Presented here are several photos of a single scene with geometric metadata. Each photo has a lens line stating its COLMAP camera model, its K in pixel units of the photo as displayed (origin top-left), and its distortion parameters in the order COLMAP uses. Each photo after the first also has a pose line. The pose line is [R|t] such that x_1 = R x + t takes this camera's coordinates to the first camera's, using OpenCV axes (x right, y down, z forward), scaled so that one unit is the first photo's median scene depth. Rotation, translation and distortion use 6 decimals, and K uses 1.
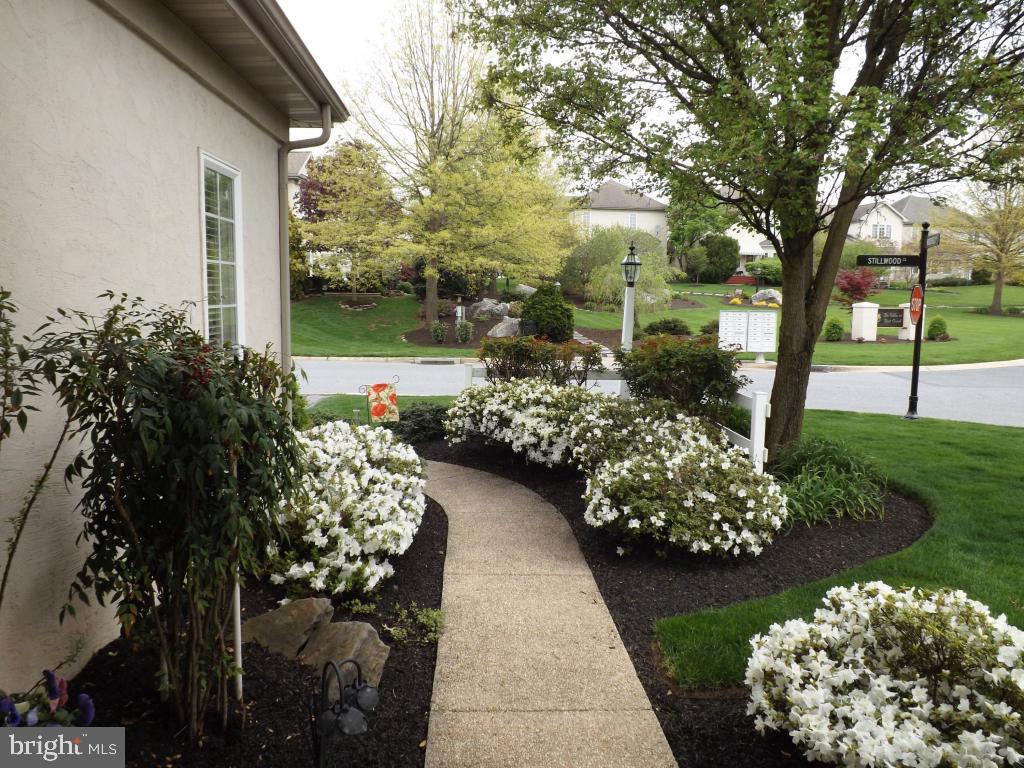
lens RADIAL K [[733.2, 0, 512.0], [0, 733.2, 384.0], [0, 0, 1]] dist [-0.057548, -0.000526]
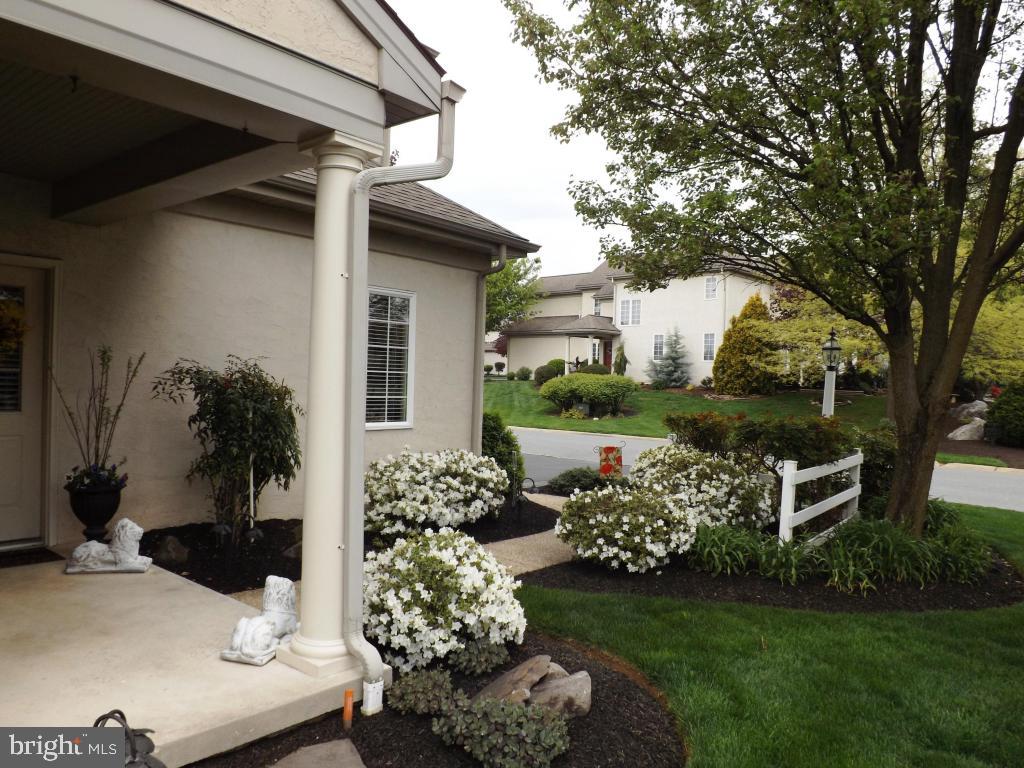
lens RADIAL K [[733.2, 0, 512.0], [0, 733.2, 384.0], [0, 0, 1]] dist [-0.057548, -0.000526]
pose [[0.741725, 0.010562, -0.670621, 0.168436], [-0.102351, 0.989948, -0.097612, 0.010117], [0.662848, 0.141040, 0.735350, -0.016009]]
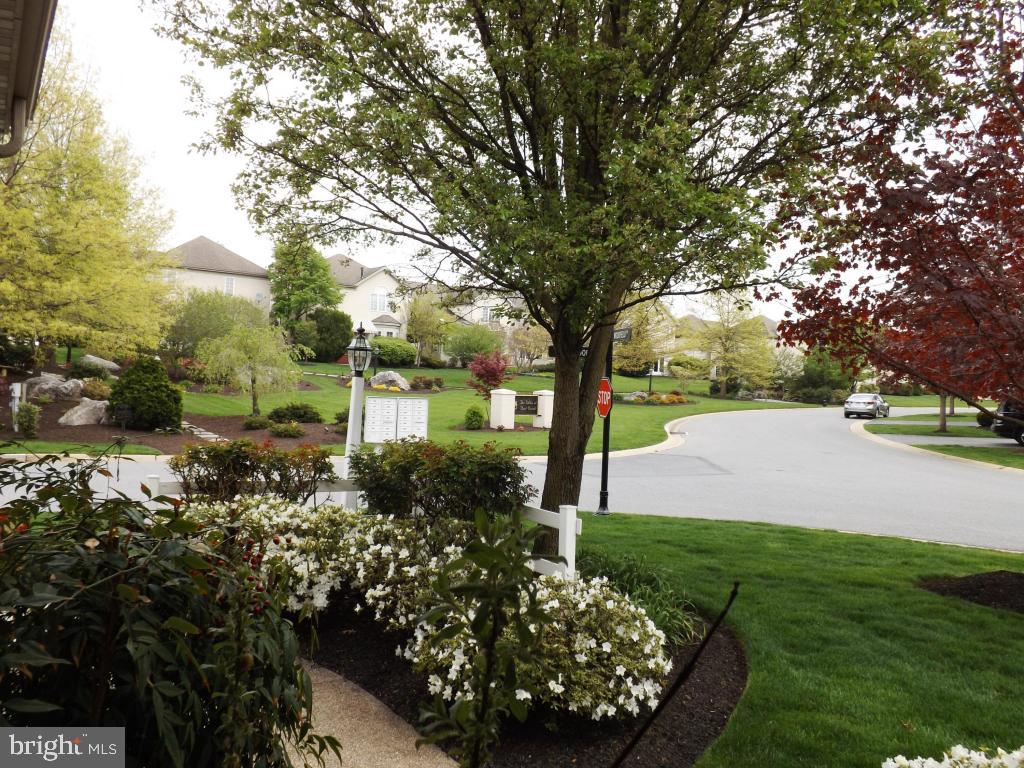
lens RADIAL K [[828.3, 0, 512.6], [0, 828.3, 368.3], [0, 0, 1]] dist [-0.012258, -0.006703]
pose [[0.870172, 0.034614, 0.491532, -0.048440], [0.027890, 0.992471, -0.119265, -0.008216], [-0.491959, 0.117489, 0.862654, 0.033427]]
